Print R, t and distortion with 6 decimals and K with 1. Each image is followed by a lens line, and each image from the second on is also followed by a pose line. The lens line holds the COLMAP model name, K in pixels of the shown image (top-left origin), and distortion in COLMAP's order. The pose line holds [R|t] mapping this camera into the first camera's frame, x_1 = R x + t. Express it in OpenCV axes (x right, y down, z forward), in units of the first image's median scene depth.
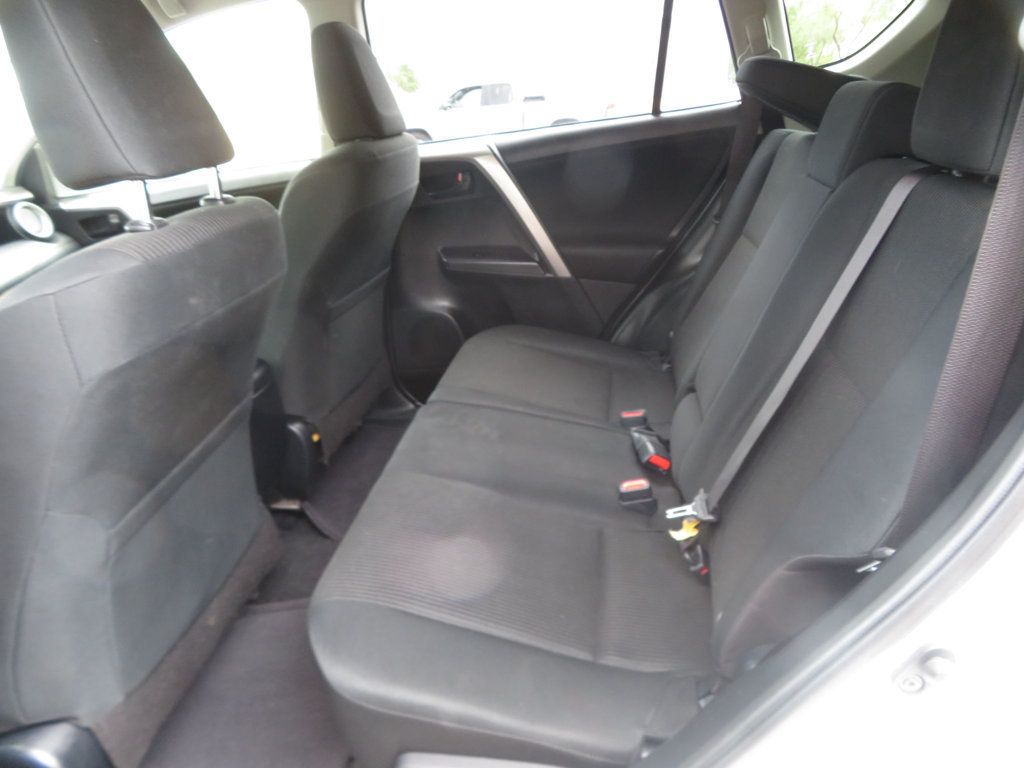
lens RADIAL K [[734.6, 0, 512.0], [0, 734.6, 384.0], [0, 0, 1]] dist [-0.001229, 0.001705]
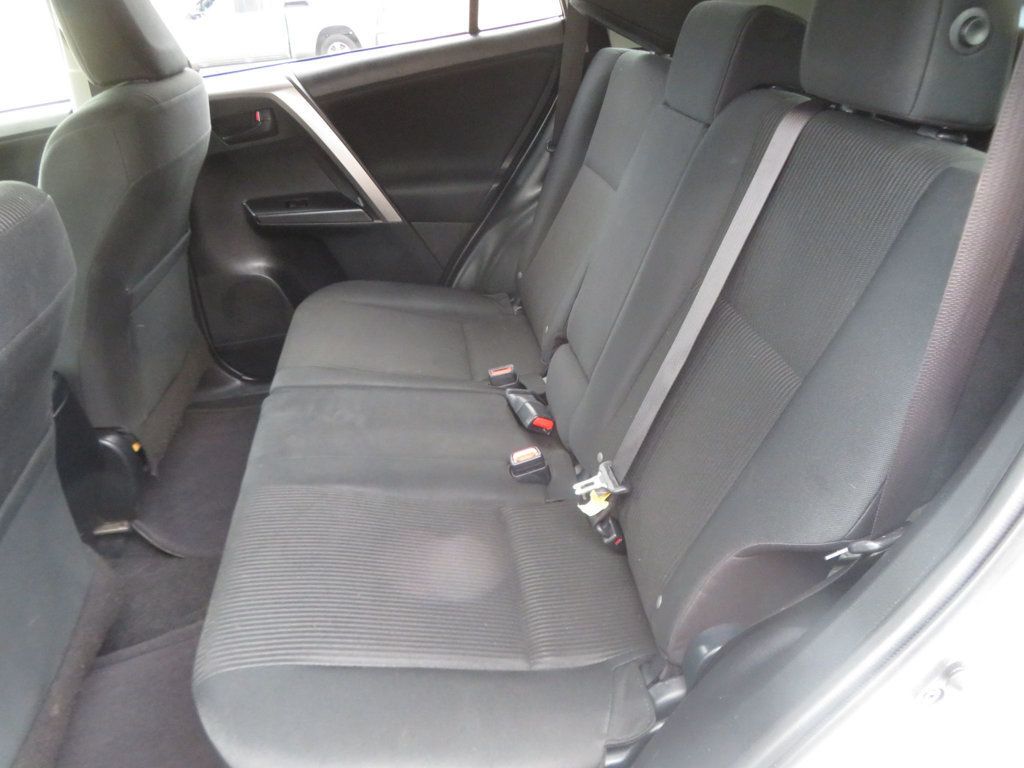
lens RADIAL K [[734.6, 0, 512.0], [0, 734.6, 384.0], [0, 0, 1]] dist [-0.001229, 0.001705]
pose [[0.959025, -0.146793, 0.242327, -0.047850], [0.118816, 0.984843, 0.126360, -0.055339], [-0.257203, -0.092390, 0.961931, 0.083444]]
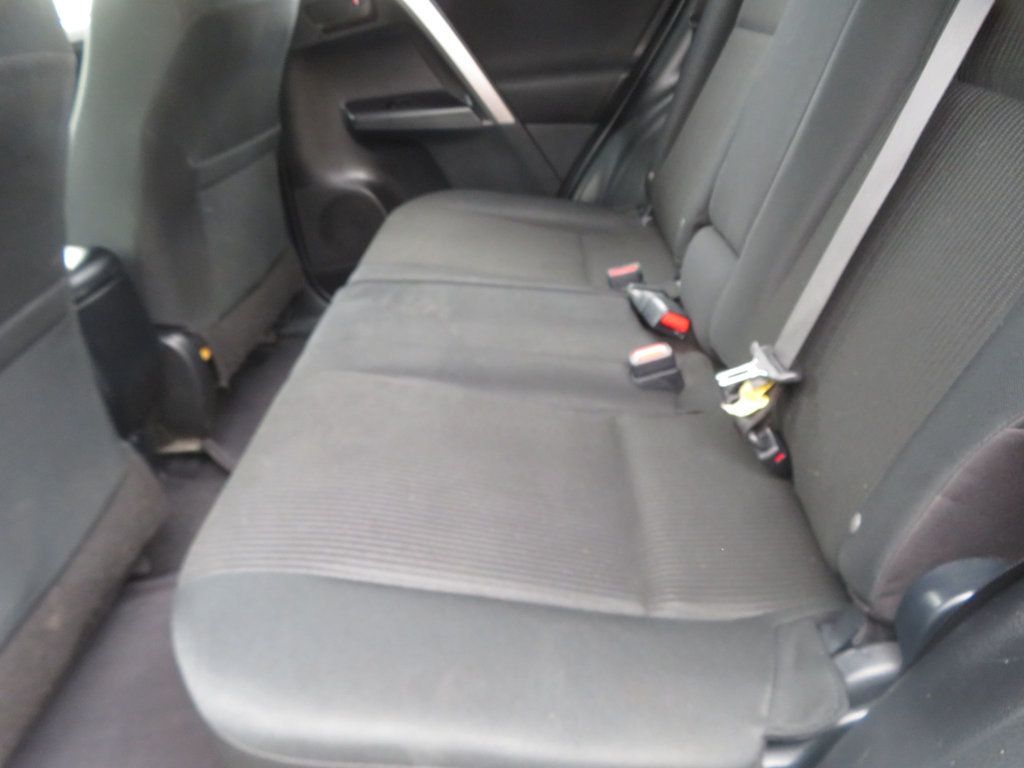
lens RADIAL K [[734.6, 0, 512.0], [0, 734.6, 384.0], [0, 0, 1]] dist [-0.001229, 0.001705]
pose [[0.990729, -0.114056, 0.073801, -0.016052], [0.105829, 0.988595, 0.107150, 0.057680], [-0.085180, -0.098346, 0.991500, 0.229854]]
